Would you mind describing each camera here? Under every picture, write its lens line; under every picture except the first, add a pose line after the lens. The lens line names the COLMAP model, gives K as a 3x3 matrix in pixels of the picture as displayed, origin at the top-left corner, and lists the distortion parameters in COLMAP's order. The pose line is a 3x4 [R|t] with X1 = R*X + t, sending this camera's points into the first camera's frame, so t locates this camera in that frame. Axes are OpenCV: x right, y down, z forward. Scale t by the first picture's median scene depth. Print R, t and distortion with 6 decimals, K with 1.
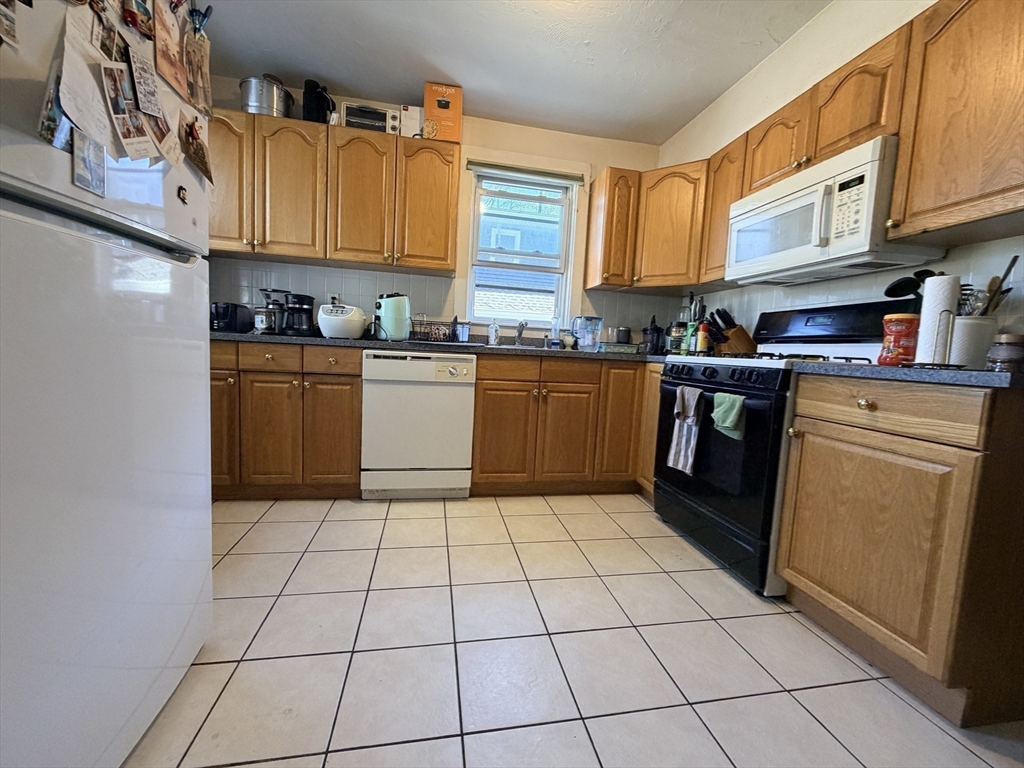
lens RADIAL K [[409.6, 0, 512.0], [0, 409.6, 384.0], [0, 0, 1]] dist [0.000686, -0.000112]
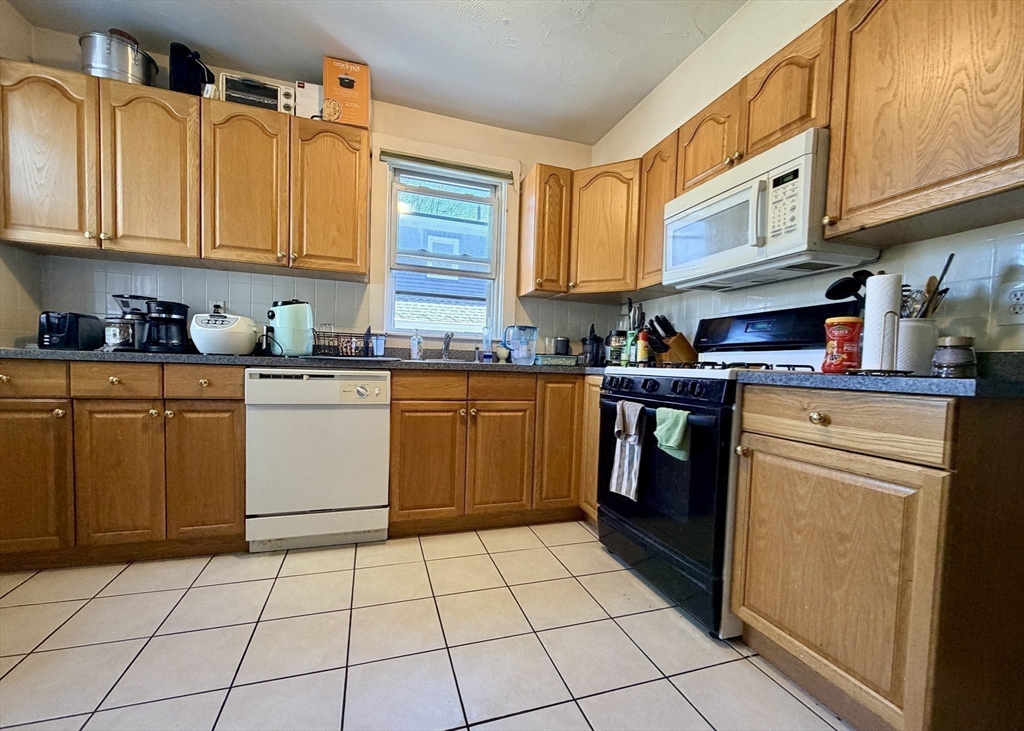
lens RADIAL K [[425.3, 0, 514.2], [0, 425.3, 384.5], [0, 0, 1]] dist [0.000082, 0.000154]
pose [[0.990928, -0.027112, 0.131633, 0.050706], [0.031525, 0.999005, -0.031553, -0.007329], [-0.130646, 0.035417, 0.990796, 0.091857]]
